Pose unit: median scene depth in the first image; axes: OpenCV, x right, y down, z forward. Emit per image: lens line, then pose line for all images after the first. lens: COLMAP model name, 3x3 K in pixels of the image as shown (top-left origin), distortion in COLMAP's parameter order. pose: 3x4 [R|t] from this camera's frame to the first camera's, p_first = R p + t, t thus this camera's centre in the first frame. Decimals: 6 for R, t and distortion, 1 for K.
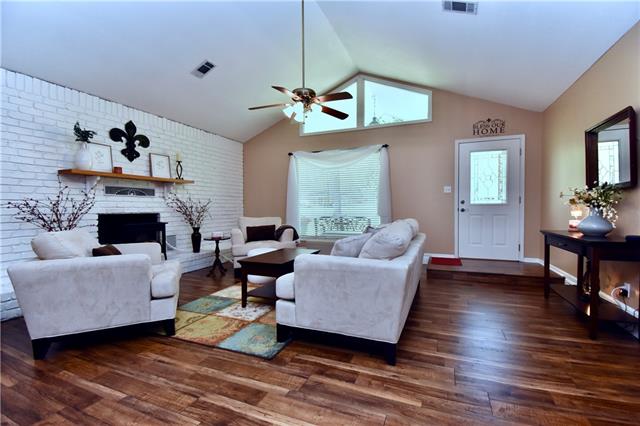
lens RADIAL K [[284.0, 0, 323.8], [0, 284.0, 211.6], [0, 0, 1]] dist [0.004972, -0.009470]
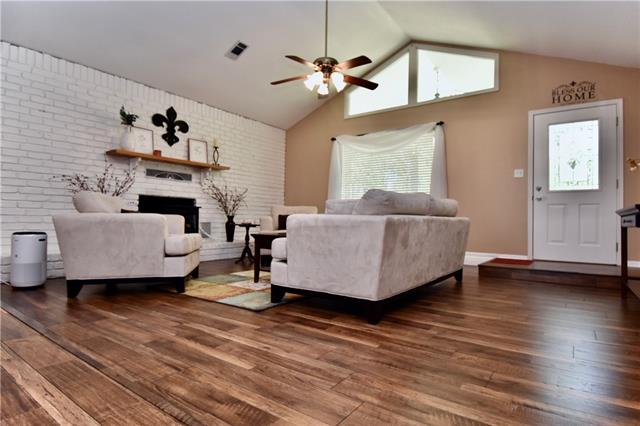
lens RADIAL K [[346.9, 0, 325.0], [0, 346.9, 213.2], [0, 0, 1]] dist [0.002511, -0.006708]
pose [[0.973790, 0.015553, -0.226918, 0.173273], [-0.023257, 0.999239, -0.031316, 0.104451], [0.226258, 0.035772, 0.973410, -0.093896]]
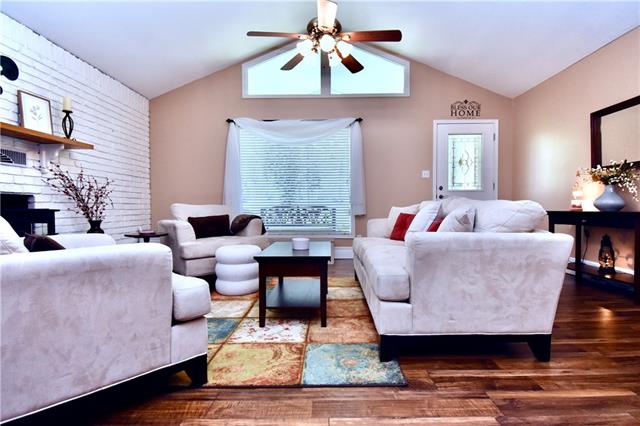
lens RADIAL K [[335.9, 0, 324.6], [0, 335.9, 212.1], [0, 0, 1]] dist [-0.001941, -0.010849]
pose [[0.928987, -0.005449, 0.370073, -0.347172], [0.006002, 0.999982, -0.000344, 0.056359], [-0.370064, 0.002540, 0.929003, 0.174221]]
